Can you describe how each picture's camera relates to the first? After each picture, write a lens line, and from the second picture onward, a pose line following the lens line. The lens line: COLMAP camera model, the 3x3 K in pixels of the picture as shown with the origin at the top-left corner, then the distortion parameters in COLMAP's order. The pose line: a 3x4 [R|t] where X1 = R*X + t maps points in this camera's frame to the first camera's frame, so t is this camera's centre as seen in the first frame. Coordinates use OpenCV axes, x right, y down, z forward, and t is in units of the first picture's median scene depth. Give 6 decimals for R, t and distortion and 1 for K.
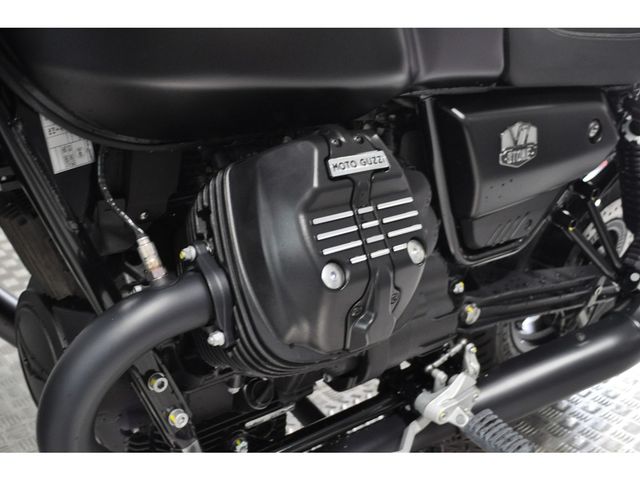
lens RADIAL K [[775.2, 0, 320.0], [0, 775.2, 240.0], [0, 0, 1]] dist [-0.038930, -0.006321]
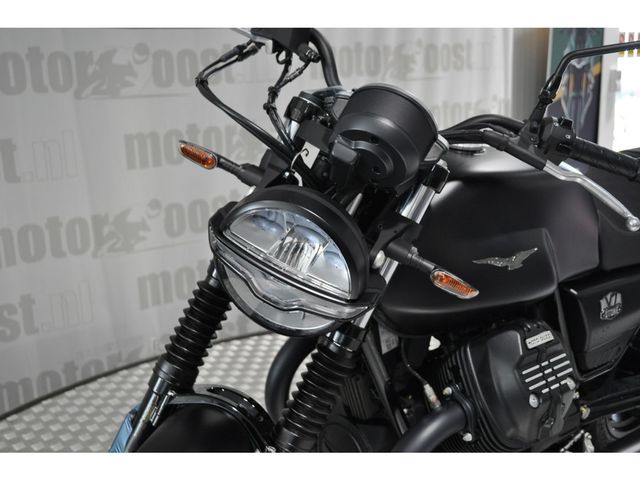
lens RADIAL K [[775.2, 0, 320.0], [0, 775.2, 240.0], [0, 0, 1]] dist [-0.038930, -0.006321]
pose [[0.996745, -0.062089, -0.051421, -0.353685], [0.055314, 0.990731, -0.124067, -0.127467], [0.058647, 0.120818, 0.990941, -0.889053]]
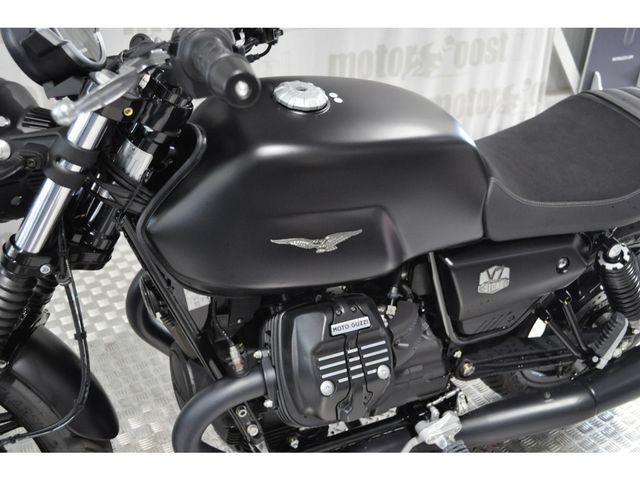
lens RADIAL K [[711.7, 0, 291.5], [0, 711.7, 240.3], [0, 0, 1]] dist [-0.079998, -0.025067]
pose [[0.964793, 0.110551, -0.238648, 0.268802], [-0.084304, 0.989482, 0.117547, -0.443453], [0.249133, -0.093290, 0.963966, -0.546797]]
